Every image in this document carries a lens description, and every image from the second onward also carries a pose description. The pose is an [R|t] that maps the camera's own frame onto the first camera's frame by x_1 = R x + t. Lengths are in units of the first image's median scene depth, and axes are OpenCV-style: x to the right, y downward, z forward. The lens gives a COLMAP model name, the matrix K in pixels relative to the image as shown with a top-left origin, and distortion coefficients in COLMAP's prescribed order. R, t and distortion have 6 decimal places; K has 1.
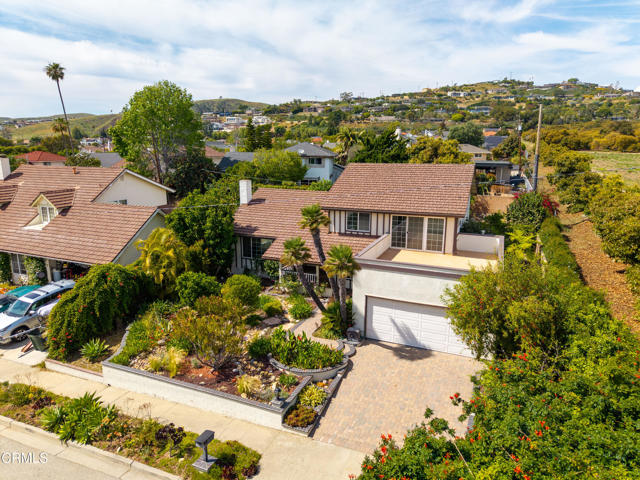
lens RADIAL K [[427.7, 0, 323.3], [0, 427.7, 239.8], [0, 0, 1]] dist [0.020028, -0.016191]
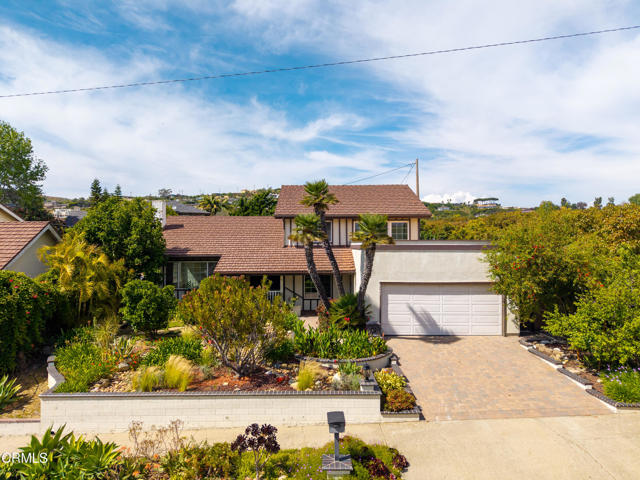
lens RADIAL K [[427.7, 0, 323.3], [0, 427.7, 239.8], [0, 0, 1]] dist [0.020028, -0.016191]
pose [[0.913617, -0.000901, 0.406575, -0.348036], [0.092854, 0.974032, -0.206493, 0.204427], [-0.395831, 0.226408, 0.889976, 0.229118]]
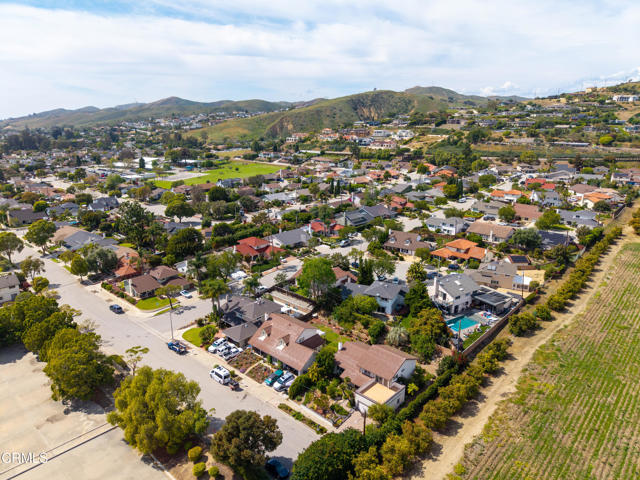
lens RADIAL K [[427.7, 0, 323.3], [0, 427.7, 239.8], [0, 0, 1]] dist [0.020028, -0.016191]
pose [[0.941831, 0.091822, -0.323300, 0.966158], [-0.074671, 0.995082, 0.065090, -1.630978], [0.327686, -0.037163, 0.944055, -2.951325]]
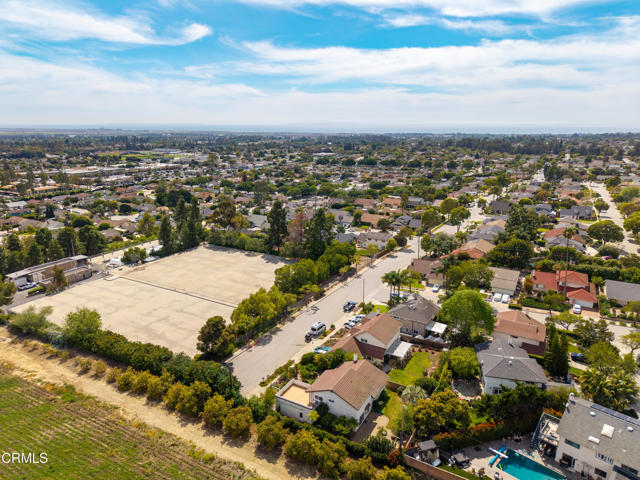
lens RADIAL K [[427.7, 0, 323.3], [0, 427.7, 239.8], [0, 0, 1]] dist [0.020028, -0.016191]
pose [[-0.107330, 0.258754, -0.959962, 3.813075], [-0.222281, 0.934854, 0.276839, -2.535146], [0.969057, 0.243094, -0.042822, 1.064592]]
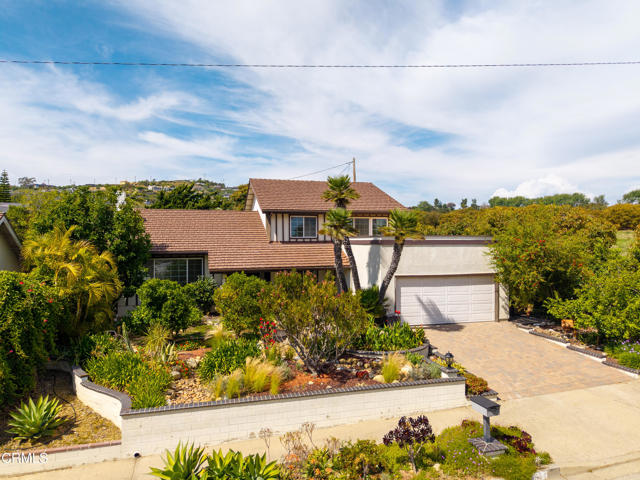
lens RADIAL K [[427.7, 0, 323.3], [0, 427.7, 239.8], [0, 0, 1]] dist [0.020028, -0.016191]
pose [[0.779284, -0.005127, 0.626649, -0.564424], [0.141157, 0.975705, -0.167556, 0.176605], [-0.610566, 0.219030, 0.761075, 0.358285]]
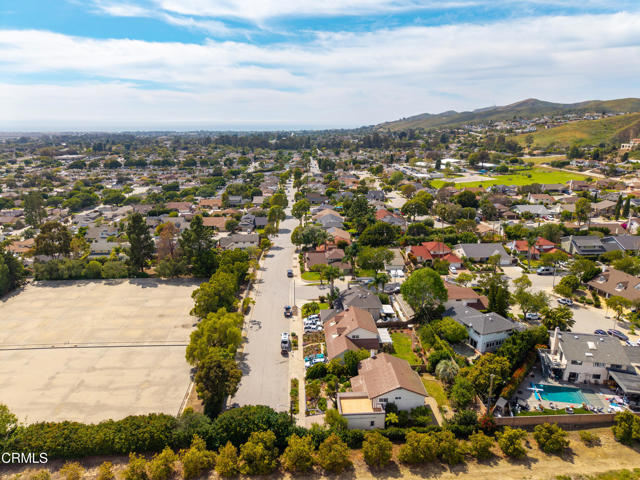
lens RADIAL K [[427.7, 0, 323.3], [0, 427.7, 239.8], [0, 0, 1]] dist [0.020028, -0.016191]
pose [[0.448503, 0.236478, -0.861930, 3.172119], [-0.196216, 0.966889, 0.163174, -2.008364], [0.871977, 0.095940, 0.480054, -1.286100]]
